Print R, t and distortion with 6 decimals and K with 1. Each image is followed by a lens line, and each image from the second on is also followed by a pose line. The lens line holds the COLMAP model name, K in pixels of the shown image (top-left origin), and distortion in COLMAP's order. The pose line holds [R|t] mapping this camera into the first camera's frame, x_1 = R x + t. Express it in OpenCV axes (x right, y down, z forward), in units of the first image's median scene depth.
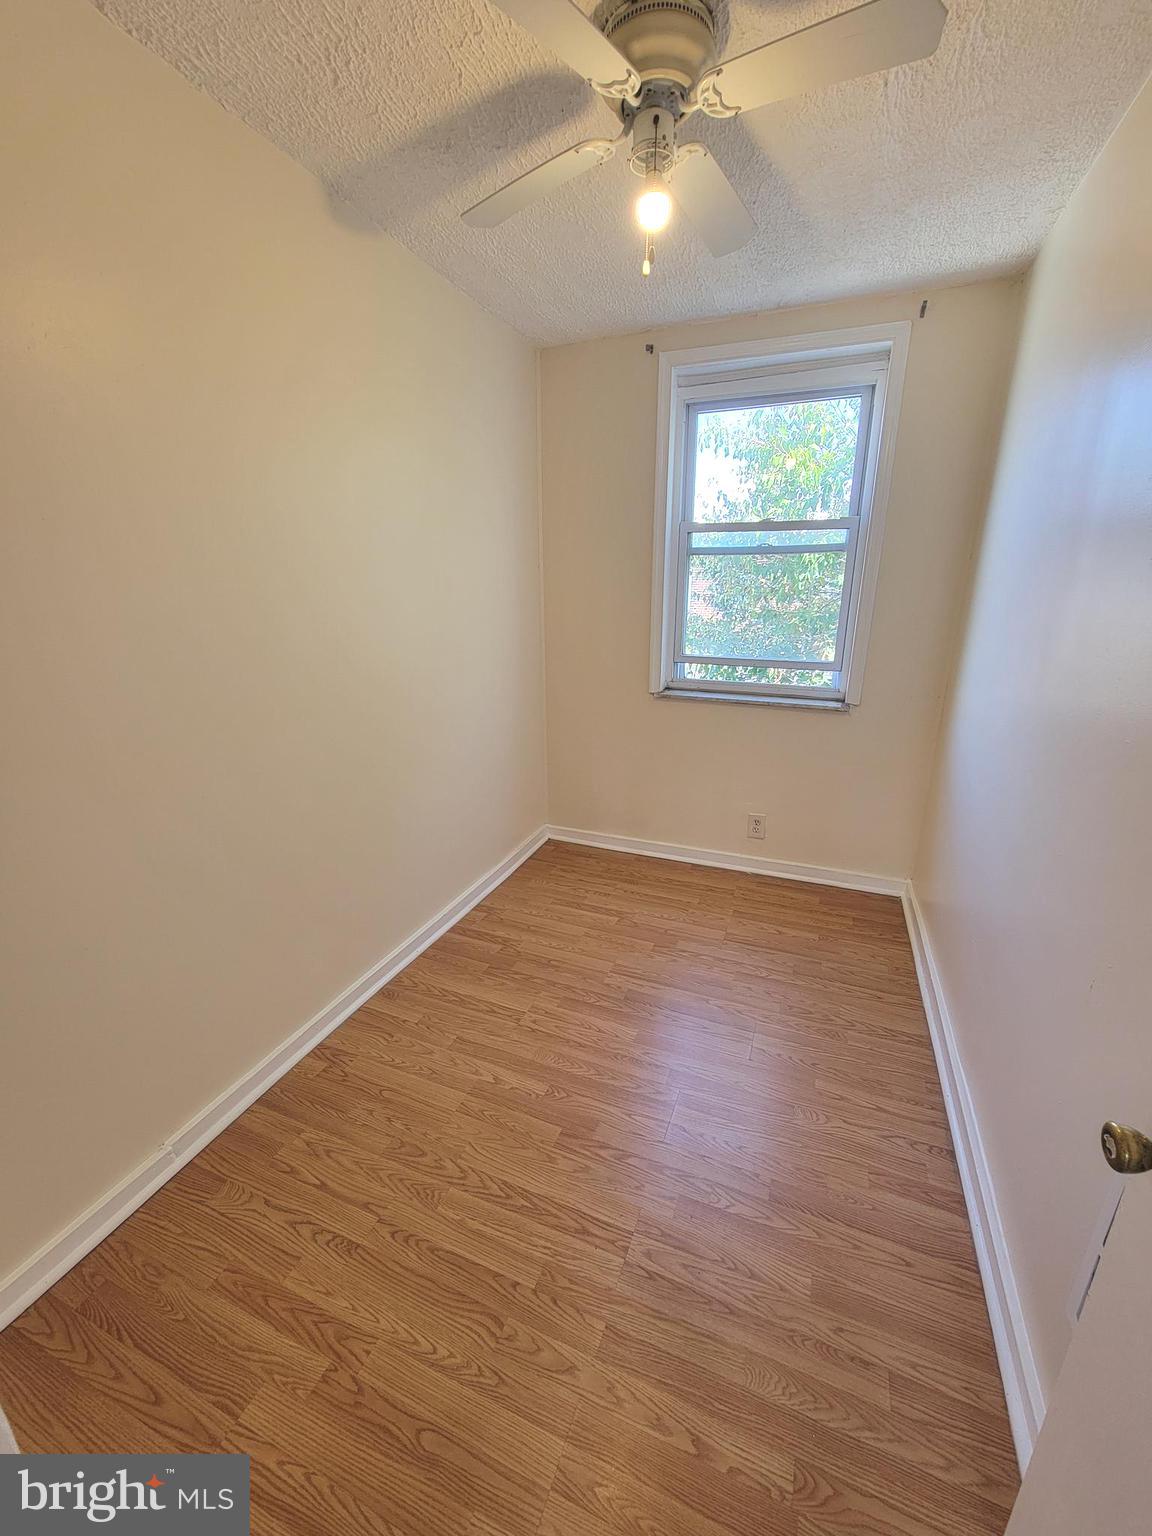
lens RADIAL K [[632.2, 0, 548.5], [0, 632.2, 763.3], [0, 0, 1]] dist [-0.002593, 0.002679]
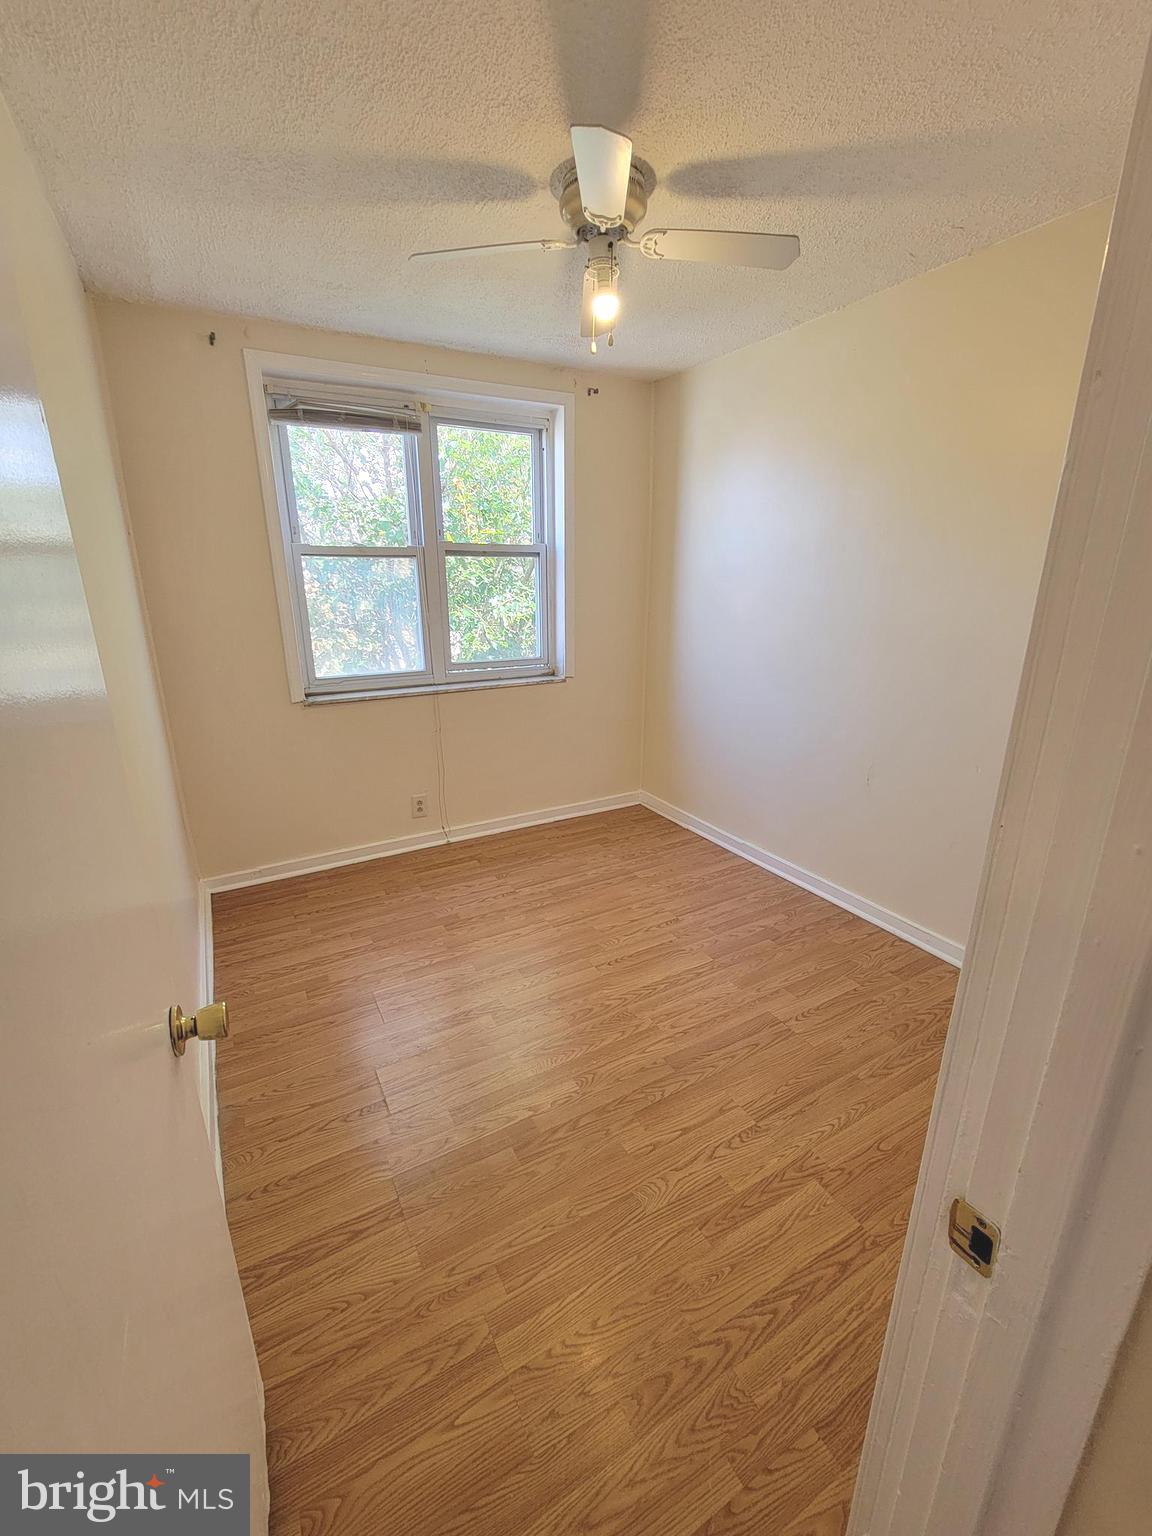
lens RADIAL K [[632.2, 0, 551.3], [0, 632.2, 772.5], [0, 0, 1]] dist [-0.002593, 0.002679]
pose [[0.625941, -0.242433, 0.741231, -1.275743], [0.223377, 0.966366, 0.127434, -0.177257], [-0.747195, 0.085808, 0.659042, 0.380210]]
